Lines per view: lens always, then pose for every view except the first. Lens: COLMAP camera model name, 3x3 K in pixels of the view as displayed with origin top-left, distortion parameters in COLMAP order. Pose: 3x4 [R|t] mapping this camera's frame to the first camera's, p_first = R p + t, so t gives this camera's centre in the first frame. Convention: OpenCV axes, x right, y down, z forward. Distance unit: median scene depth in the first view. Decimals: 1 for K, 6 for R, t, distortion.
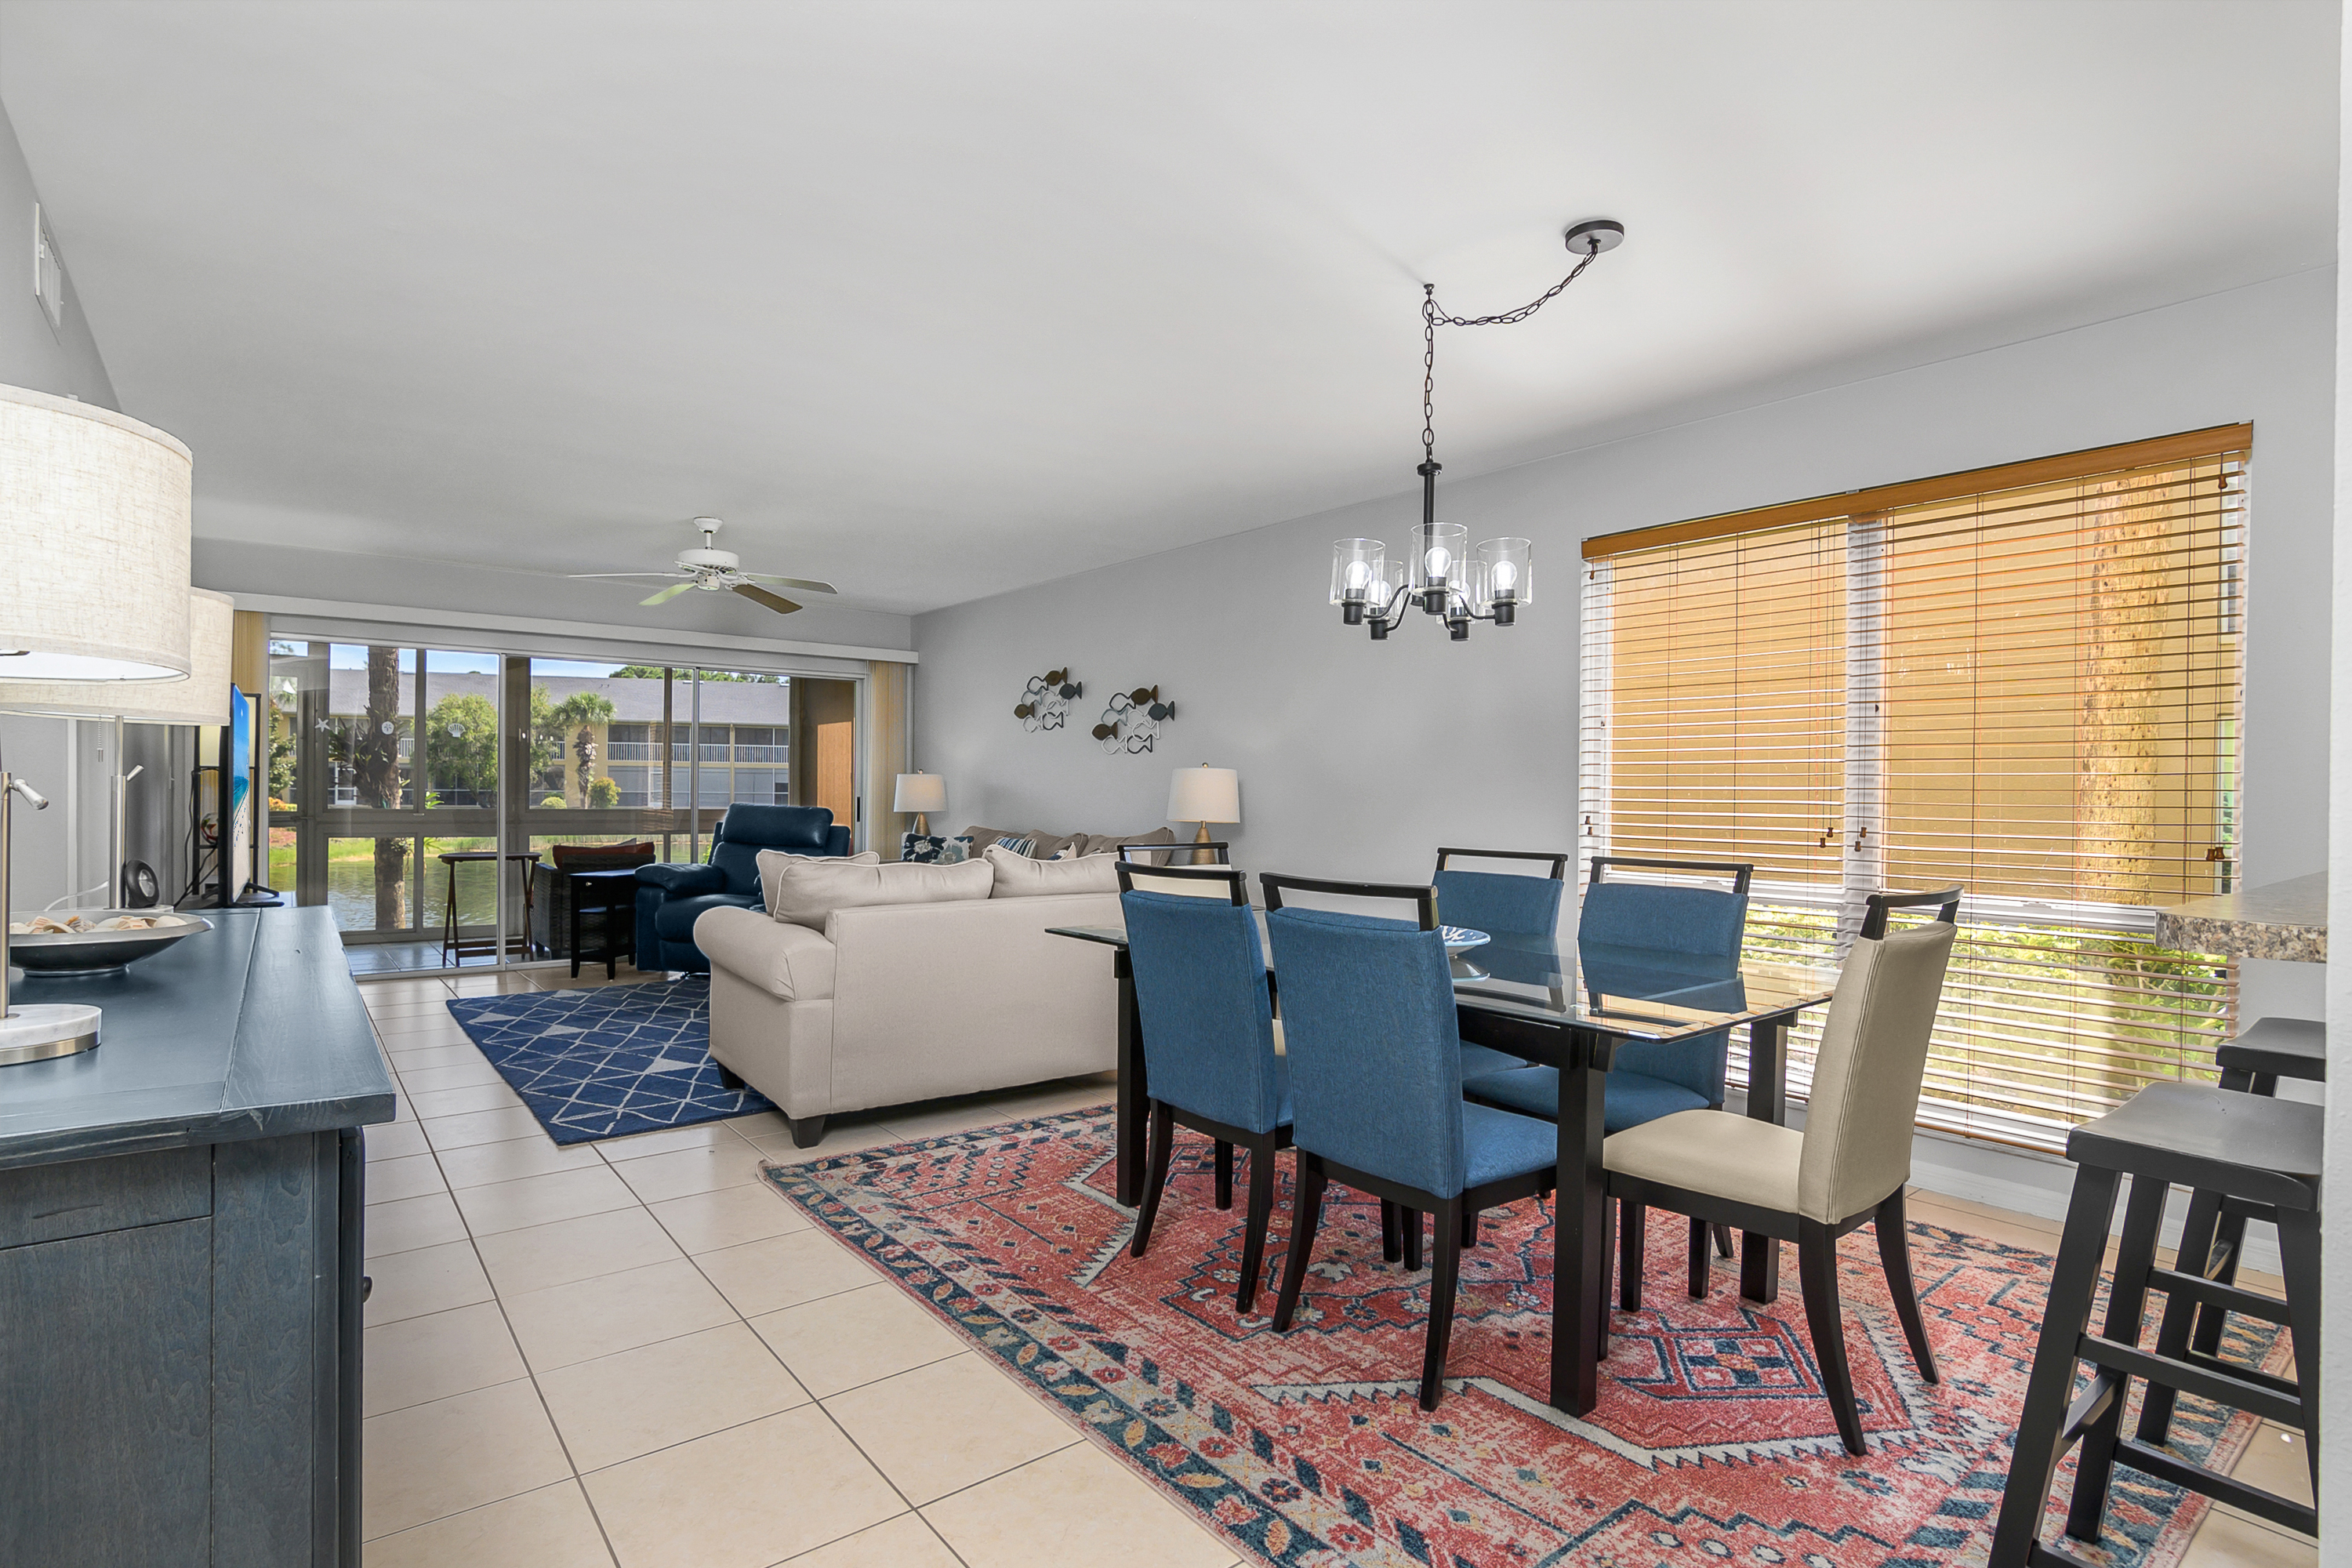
lens RADIAL K [[1179.8, 0, 1160.0], [0, 1179.8, 800.5], [0, 0, 1]] dist [-0.027036, 0.009027]
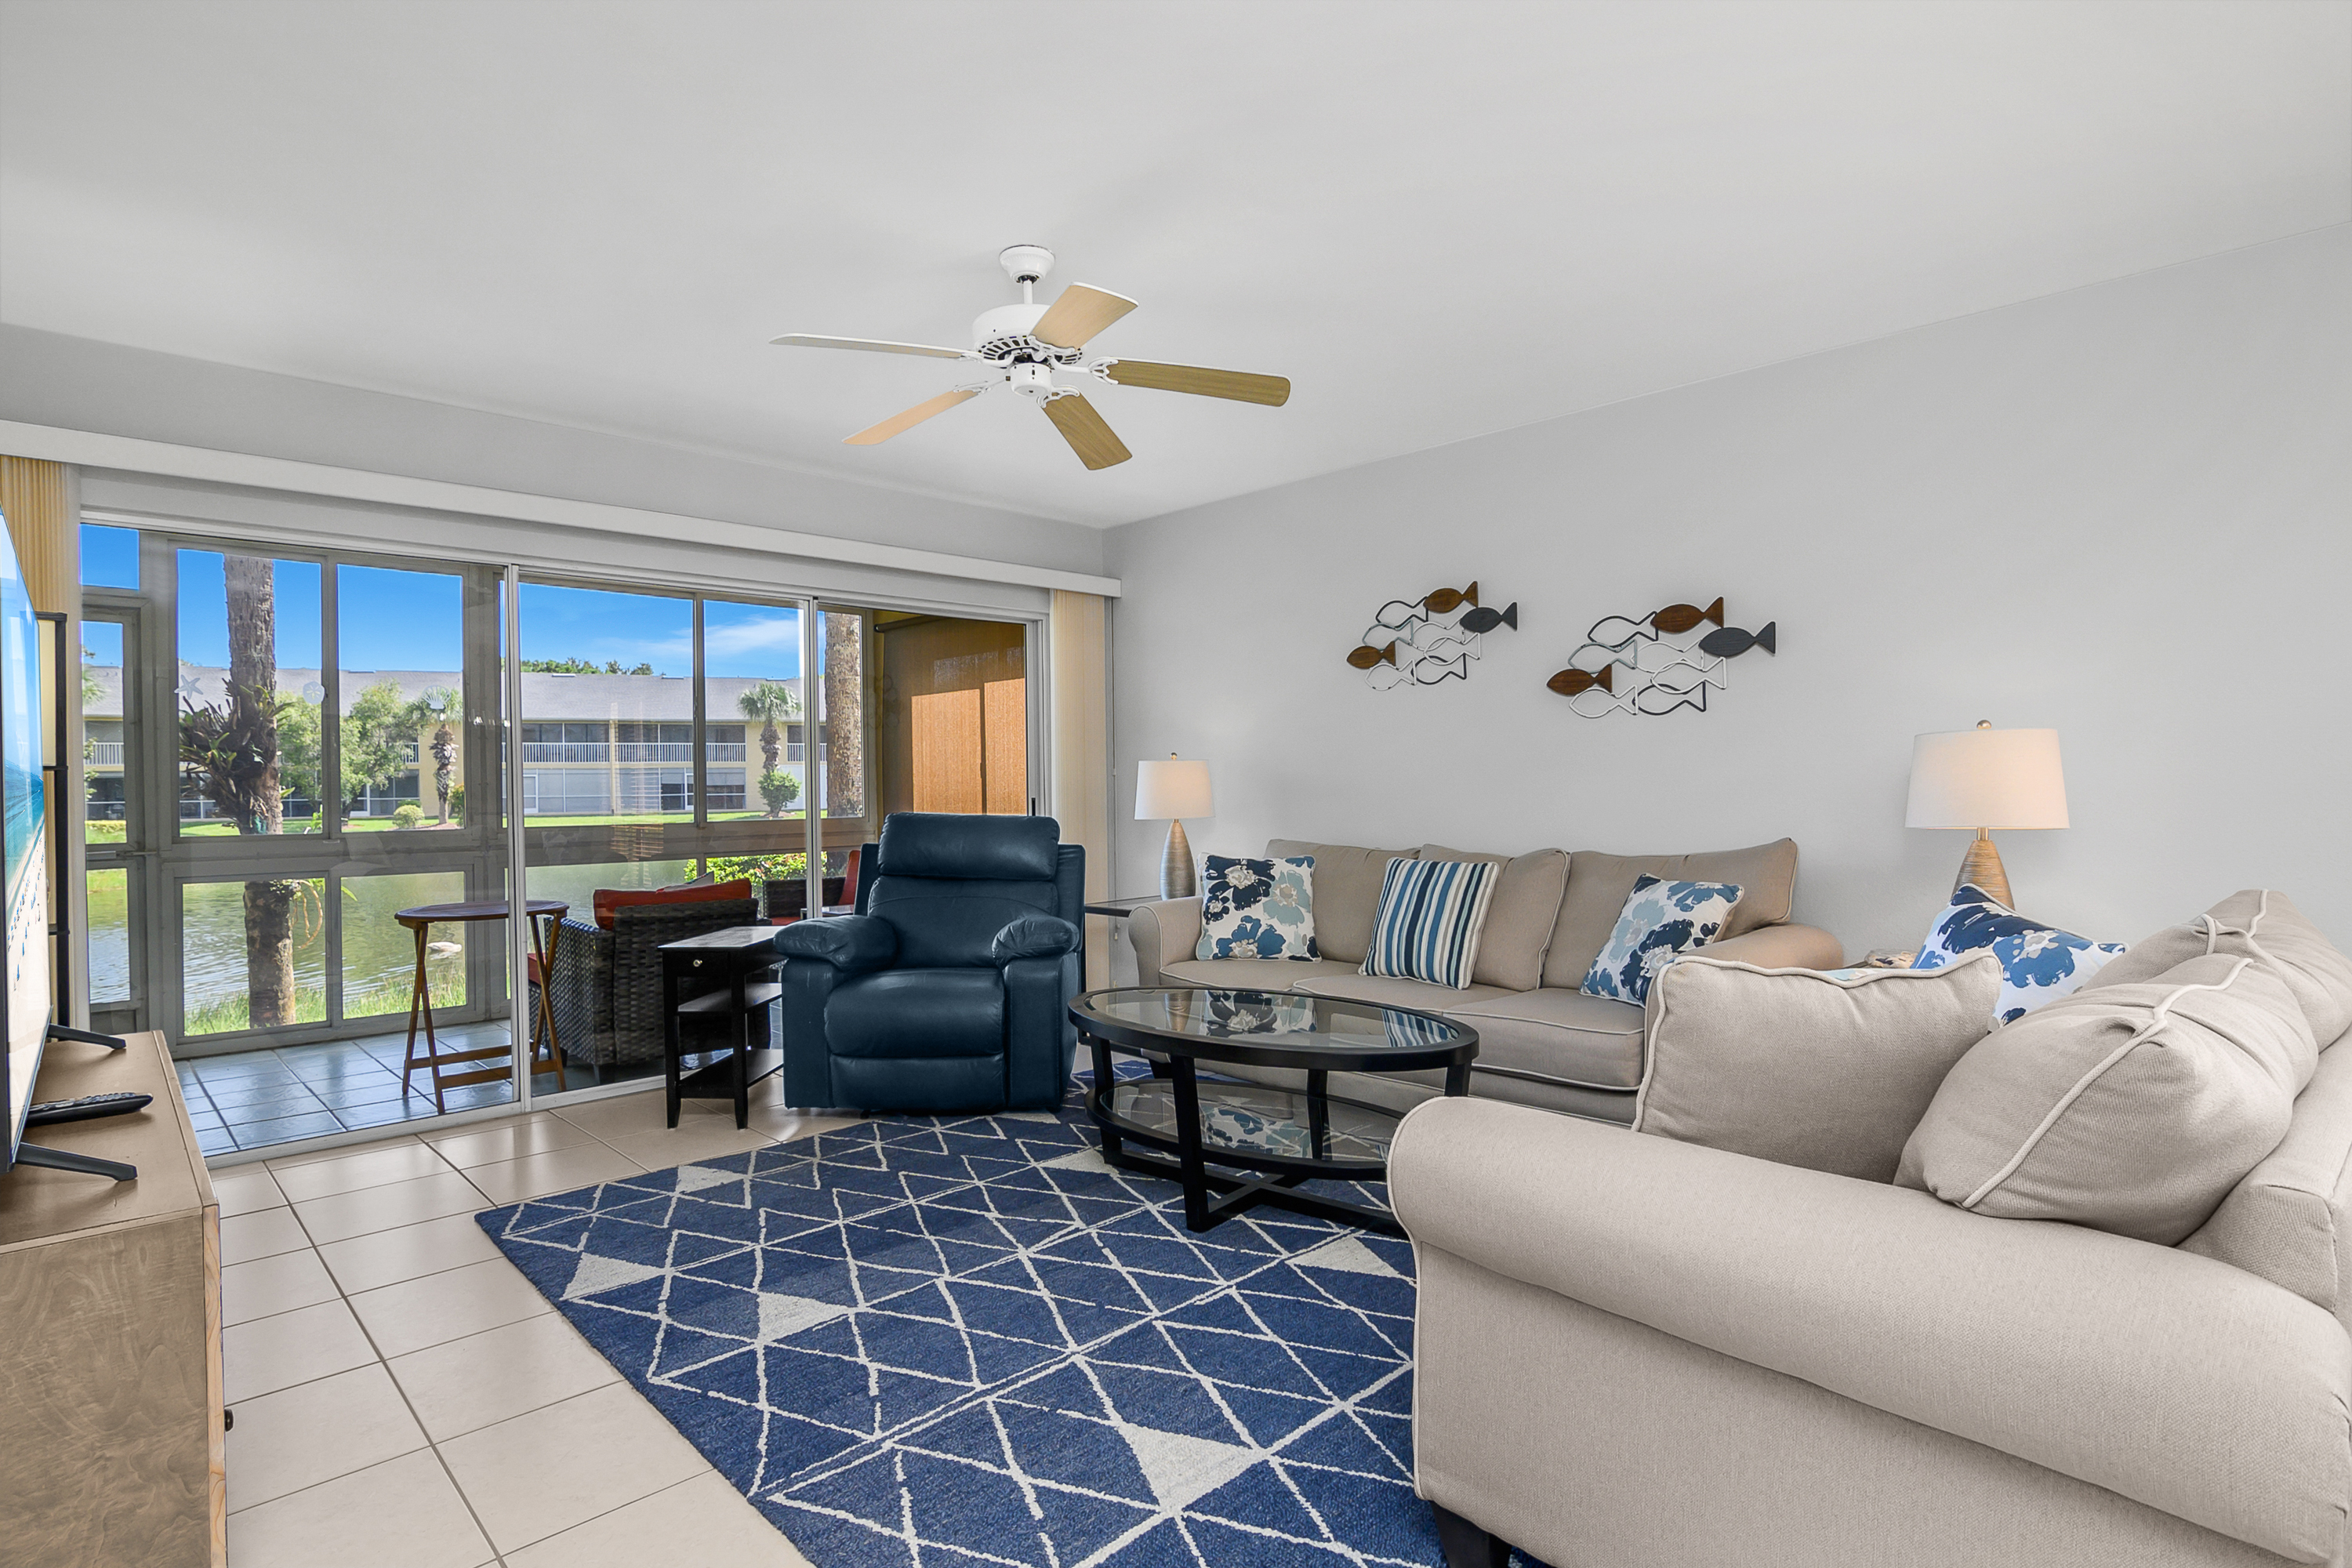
lens RADIAL K [[1185.6, 0, 1162.5], [0, 1185.6, 823.0], [0, 0, 1]] dist [-0.023900, 0.000179]
pose [[0.994443, -0.025615, 0.102111, -0.302002], [0.022881, 0.999350, 0.027861, -0.006833], [-0.102758, -0.025370, 0.994383, 0.386664]]
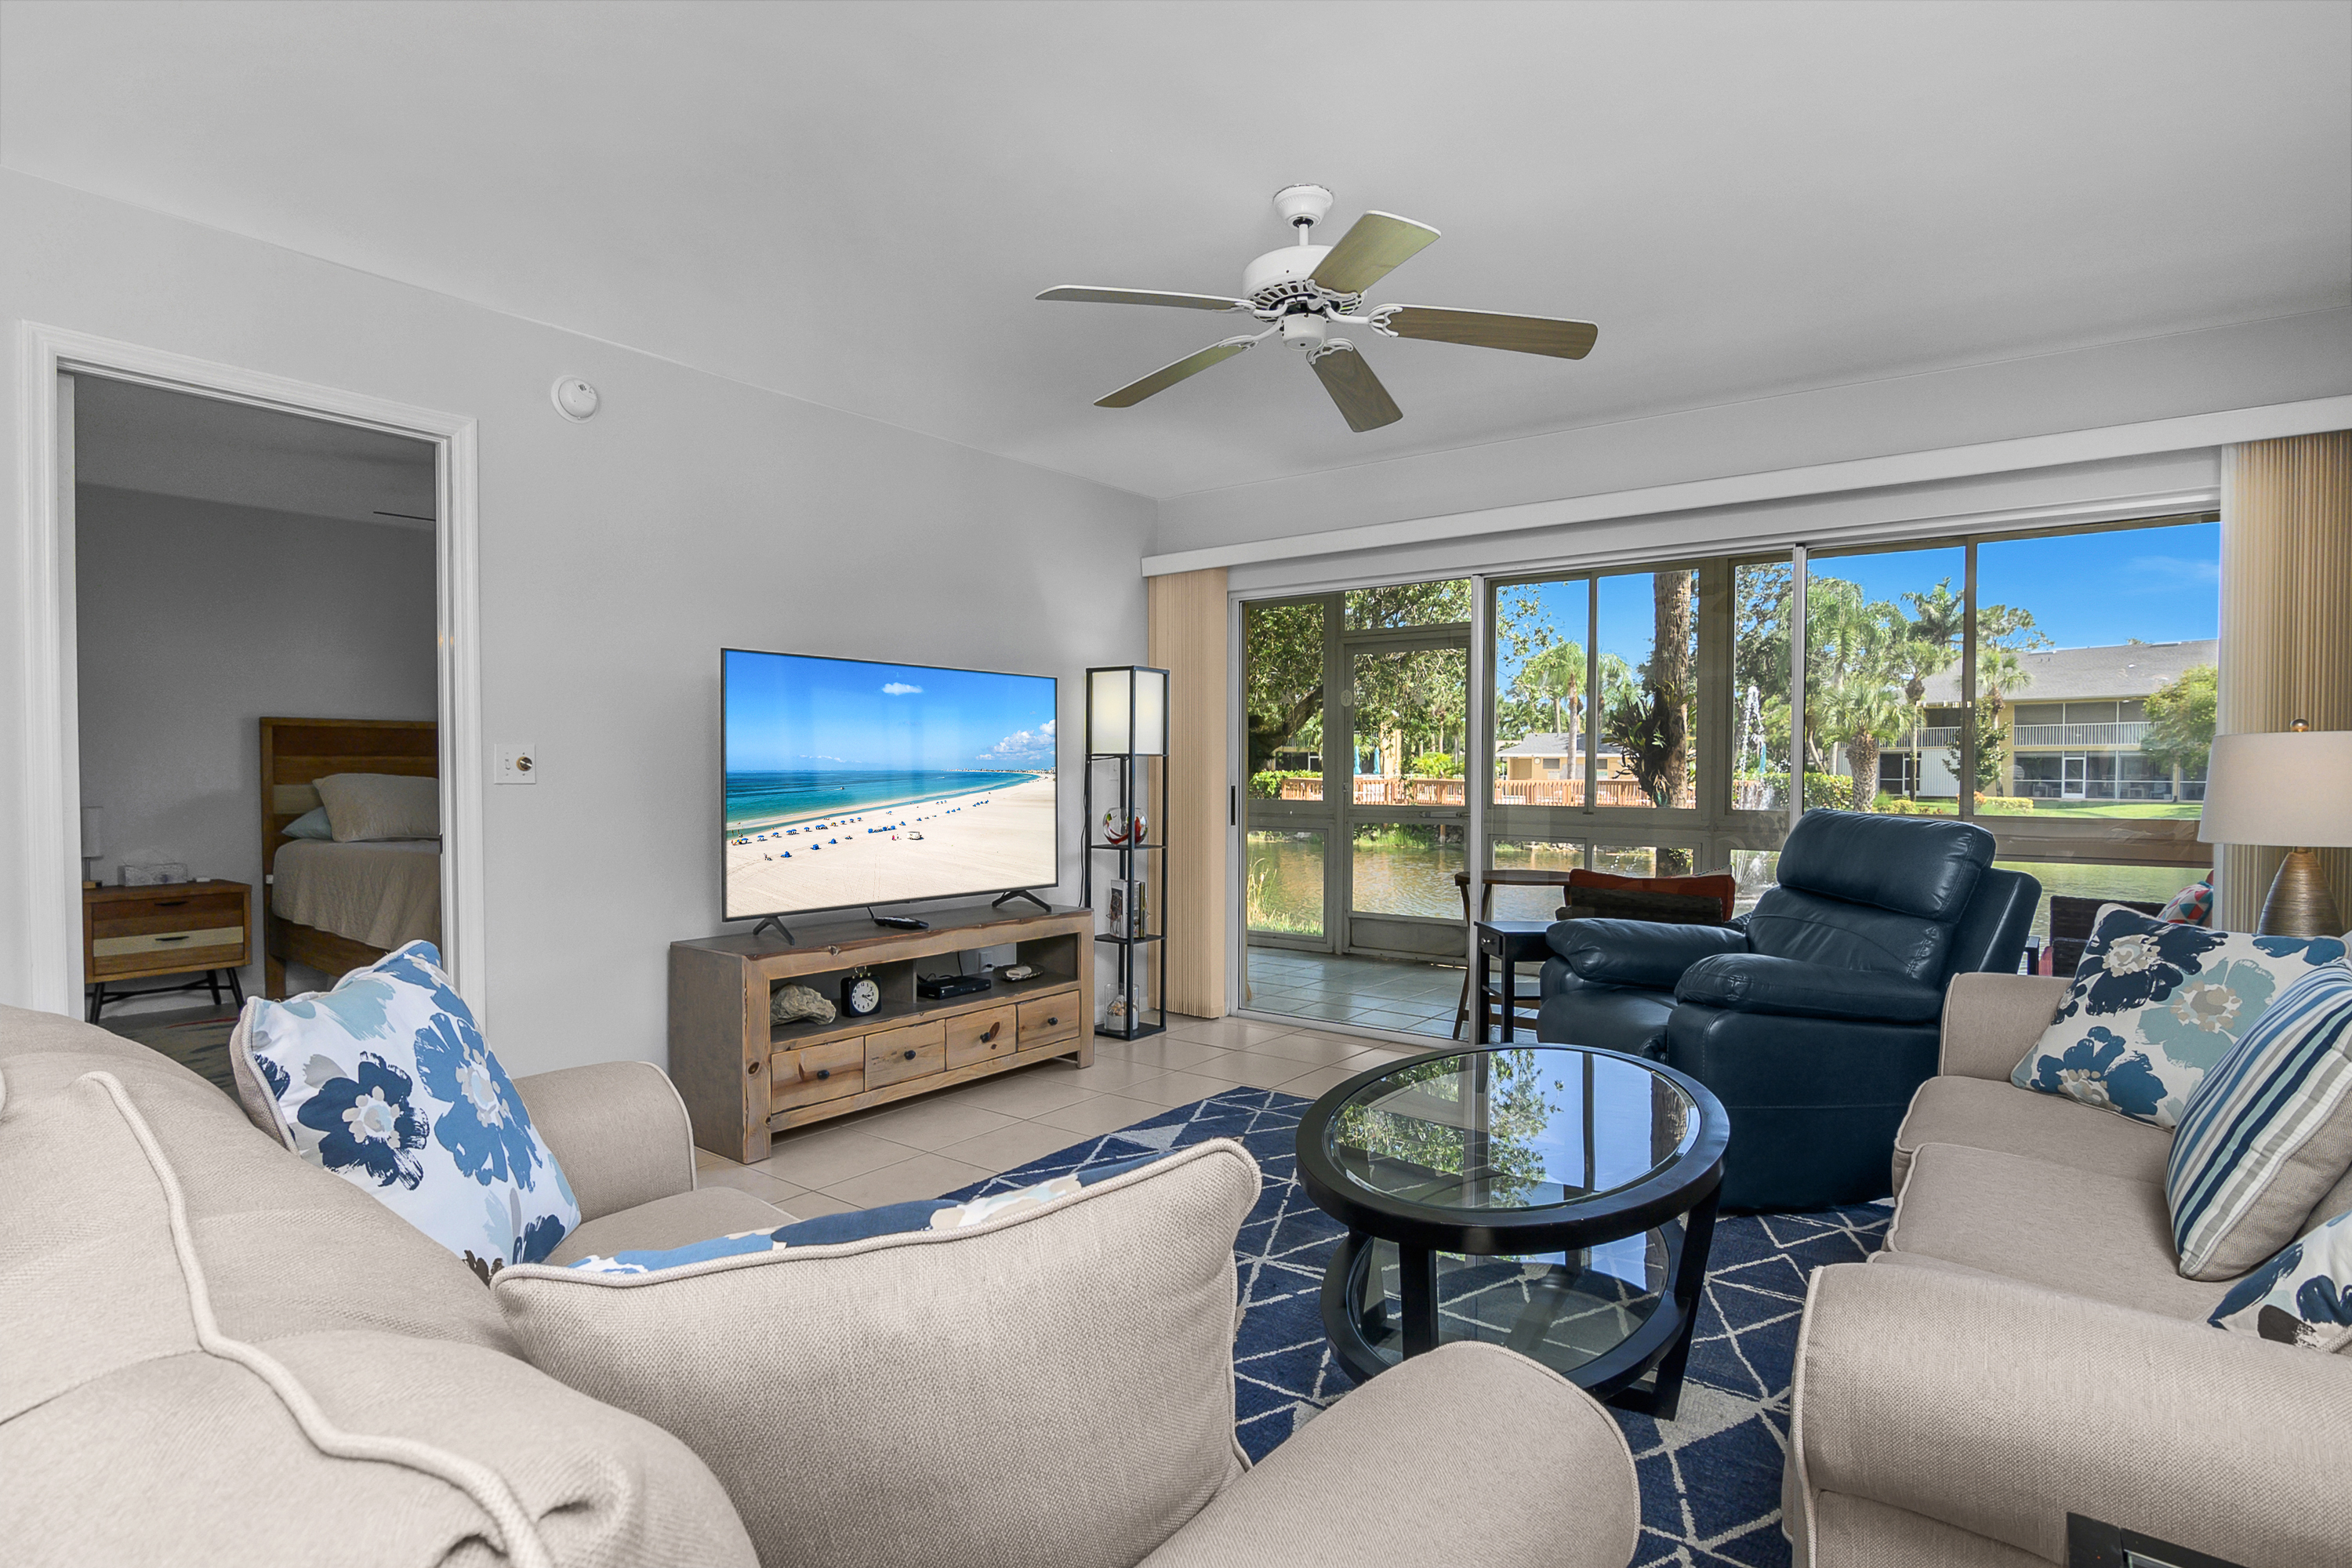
lens RADIAL K [[1185.6, 0, 1162.5], [0, 1185.6, 823.0], [0, 0, 1]] dist [-0.023900, 0.000179]
pose [[0.250480, 0.033333, -0.967548, 0.042112], [-0.008566, 0.999444, 0.032214, -0.005337], [0.968084, 0.000219, 0.250627, 0.654360]]
